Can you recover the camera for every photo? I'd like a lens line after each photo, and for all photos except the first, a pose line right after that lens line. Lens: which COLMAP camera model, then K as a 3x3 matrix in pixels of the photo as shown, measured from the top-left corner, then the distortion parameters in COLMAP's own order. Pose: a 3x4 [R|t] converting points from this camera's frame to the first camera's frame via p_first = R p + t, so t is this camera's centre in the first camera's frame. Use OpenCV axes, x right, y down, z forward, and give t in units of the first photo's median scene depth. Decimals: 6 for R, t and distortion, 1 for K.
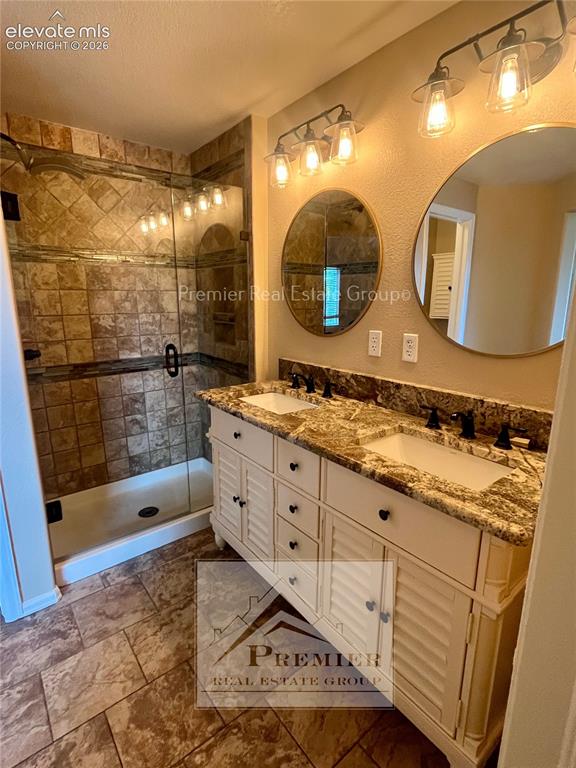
lens RADIAL K [[392.8, 0, 288.0], [0, 392.8, 384.0], [0, 0, 1]] dist [0.001702, -0.001276]
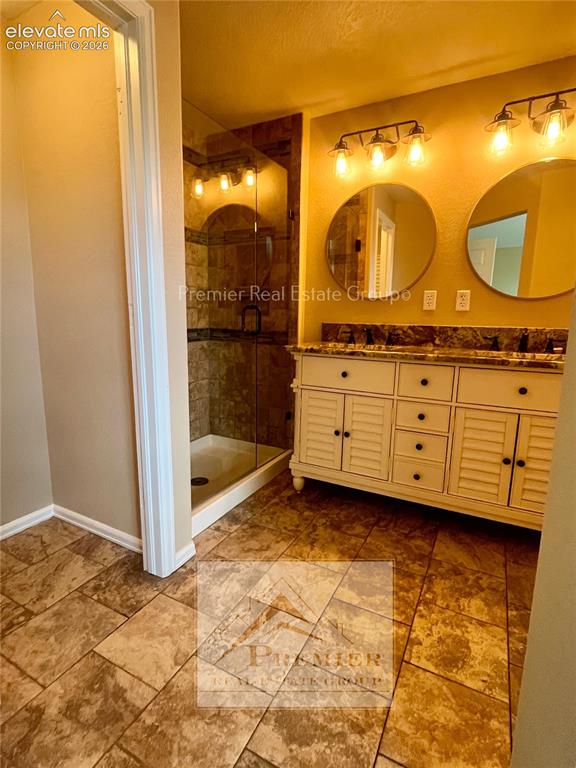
lens RADIAL K [[398.9, 0, 287.3], [0, 398.9, 383.1], [0, 0, 1]] dist [0.000242, 0.000370]
pose [[0.915880, -0.058342, 0.397189, -0.555167], [0.074833, 0.996854, -0.026133, 0.125657], [-0.394415, 0.053657, 0.917365, -0.027883]]
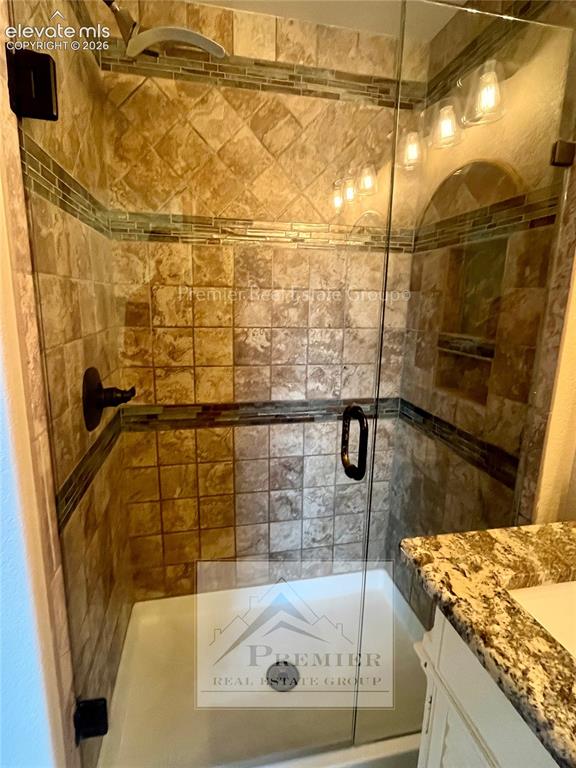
lens RADIAL K [[398.9, 0, 287.3], [0, 398.9, 383.1], [0, 0, 1]] dist [0.000242, 0.000370]
pose [[0.896507, 0.106558, -0.430024, -0.150177], [-0.117051, 0.993124, 0.002065, -0.100589], [0.427287, 0.048483, 0.902815, 0.474313]]
